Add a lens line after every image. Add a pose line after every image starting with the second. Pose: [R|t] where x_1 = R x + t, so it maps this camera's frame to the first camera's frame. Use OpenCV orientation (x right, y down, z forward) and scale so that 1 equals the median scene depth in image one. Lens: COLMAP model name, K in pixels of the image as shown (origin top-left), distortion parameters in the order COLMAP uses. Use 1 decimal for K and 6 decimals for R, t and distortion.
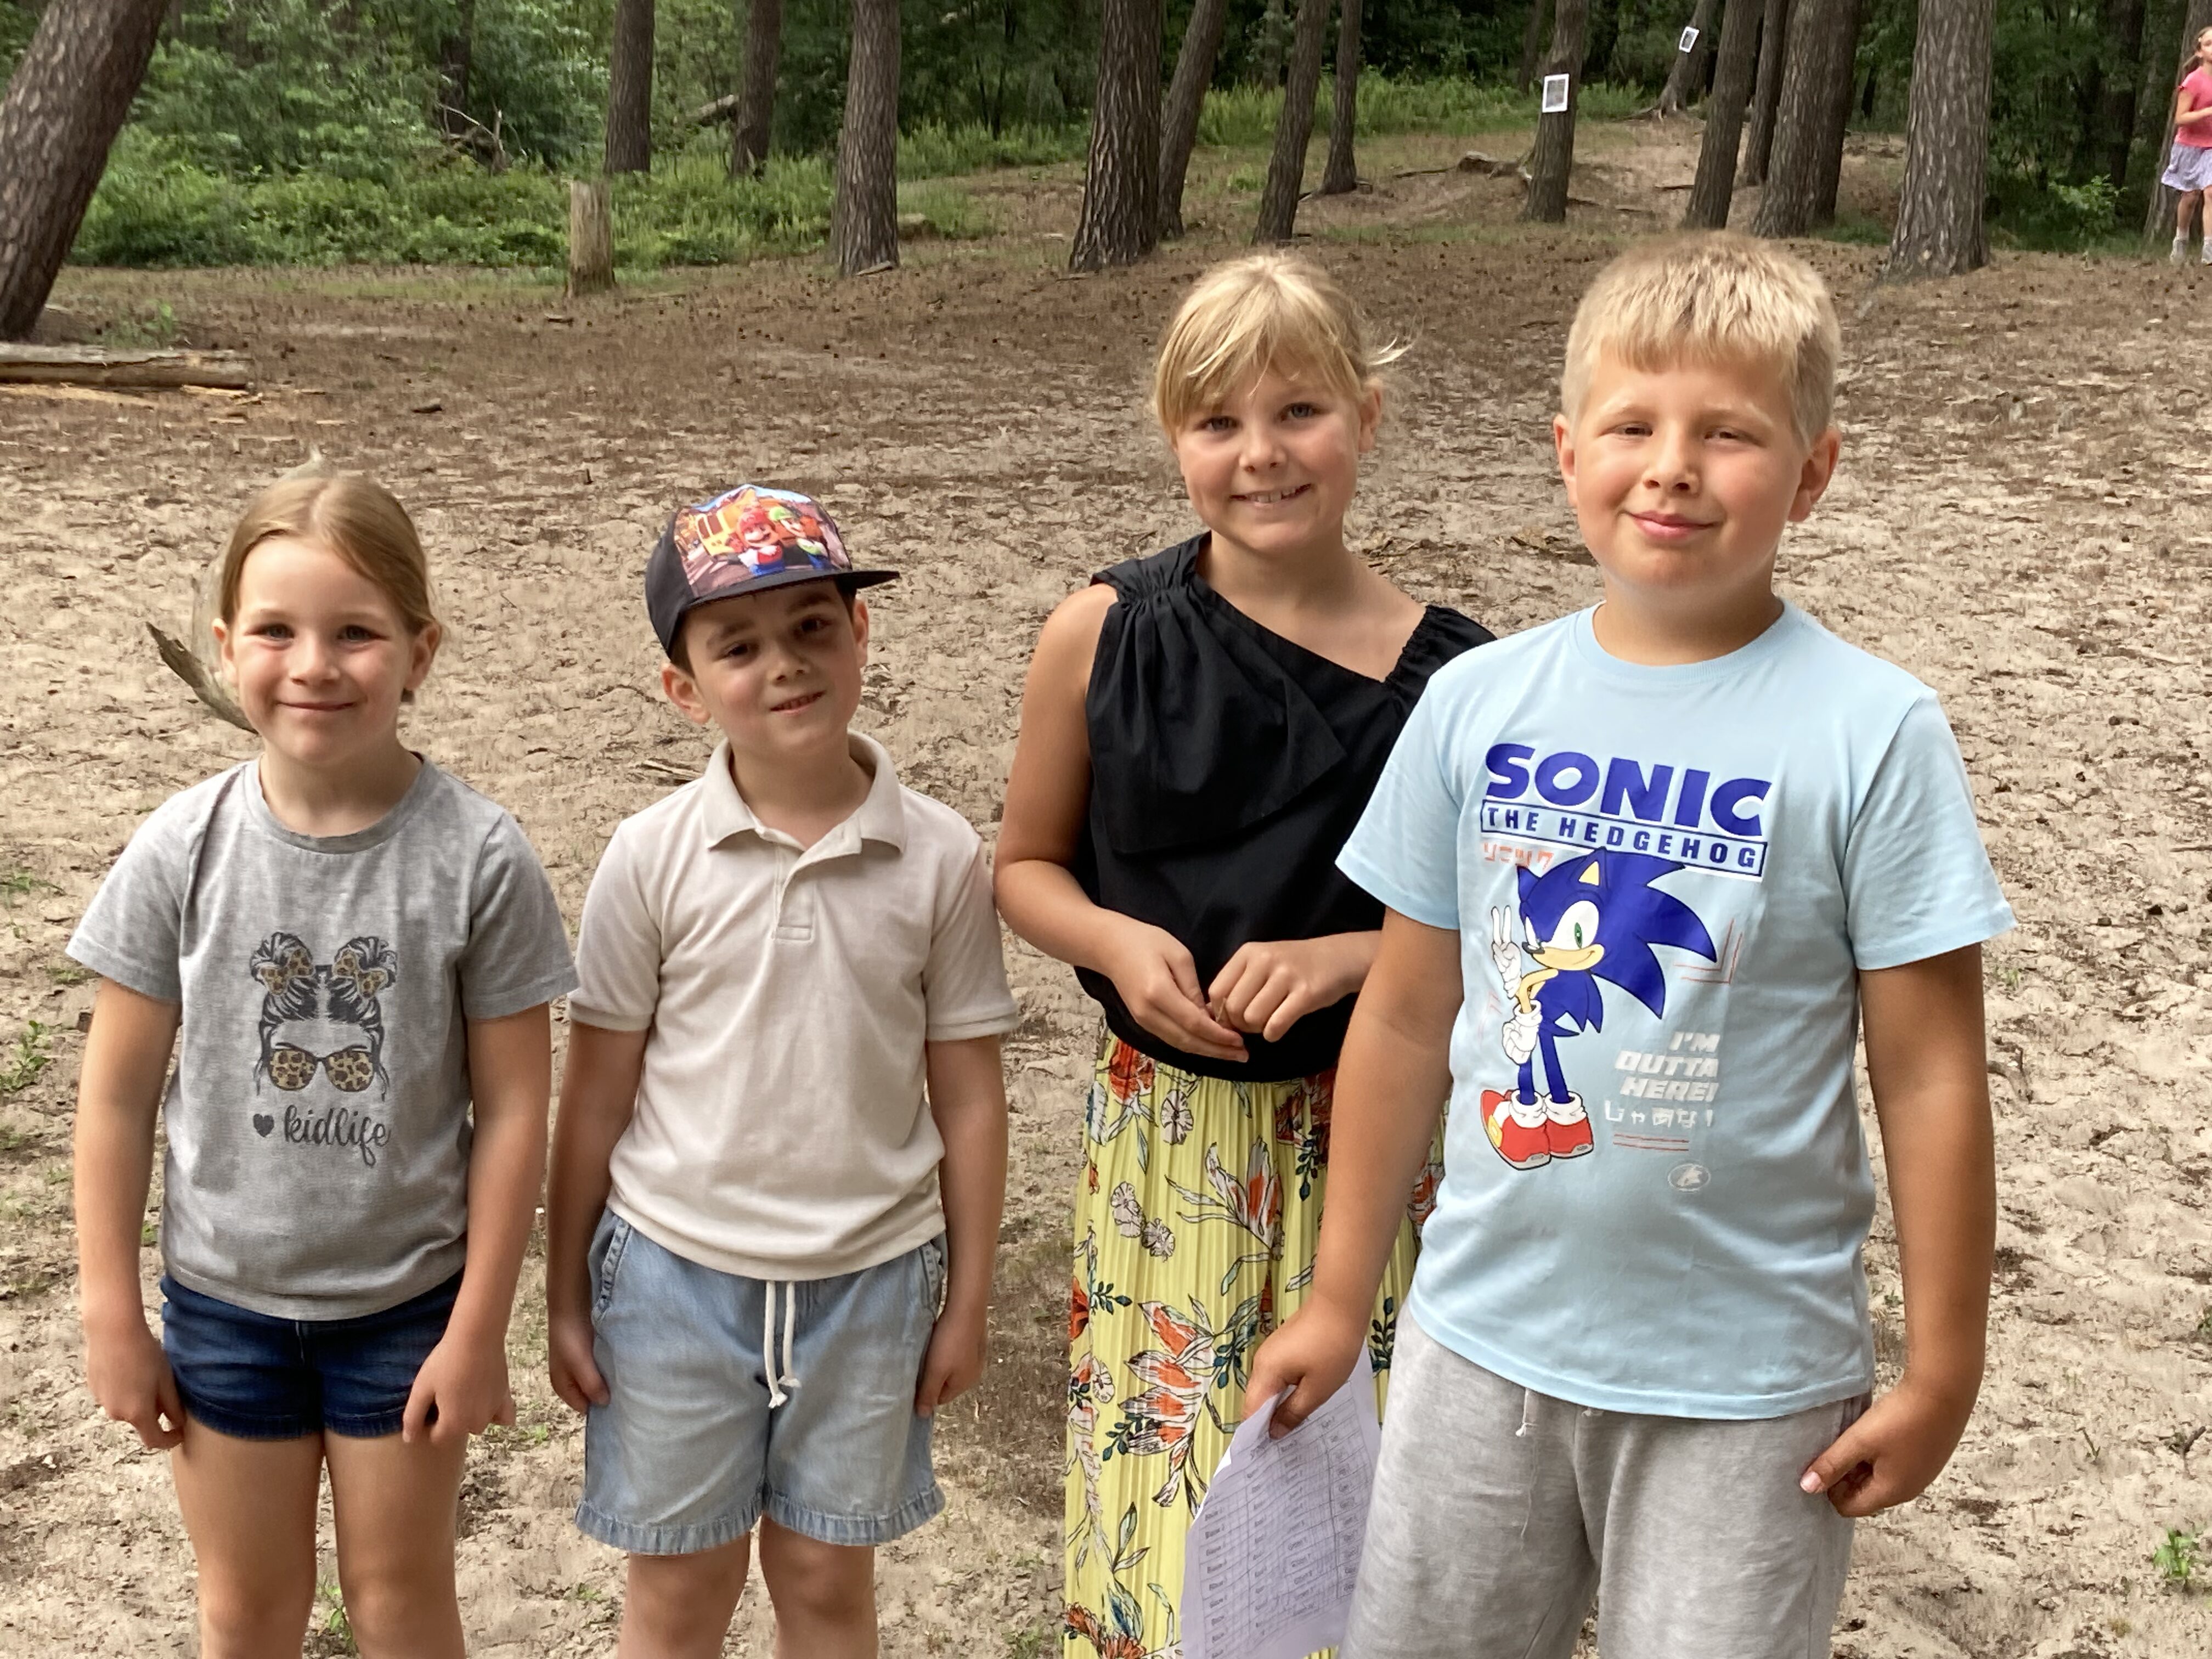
lens RADIAL K [[3416.2, 0, 1099.8], [0, 3416.2, 829.7], [0, 0, 1]] dist [0.018804, 0.000000]
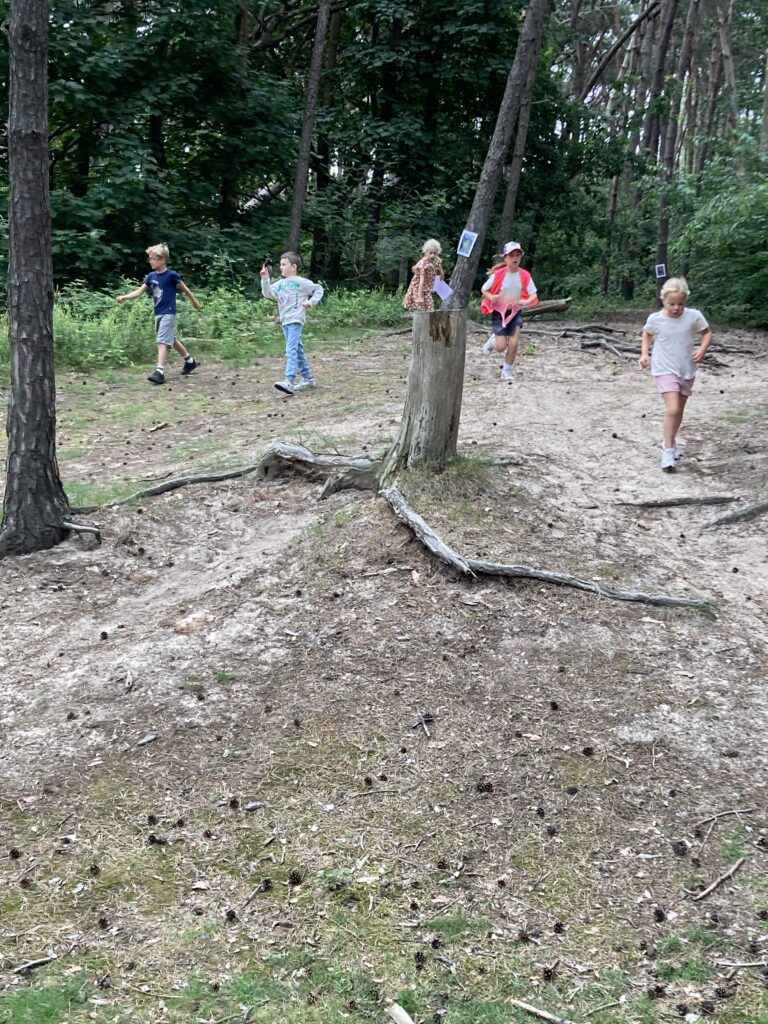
lens RADIAL K [[1440.2, 0, 384.0], [0, 1440.2, 512.2], [0, 0, 1]] dist [-0.007601, 0.000000]
pose [[0.974869, -0.064297, 0.213300, 0.074262], [0.074844, 0.996321, -0.041737, -0.176318], [-0.209831, 0.056653, 0.976095, 0.770965]]
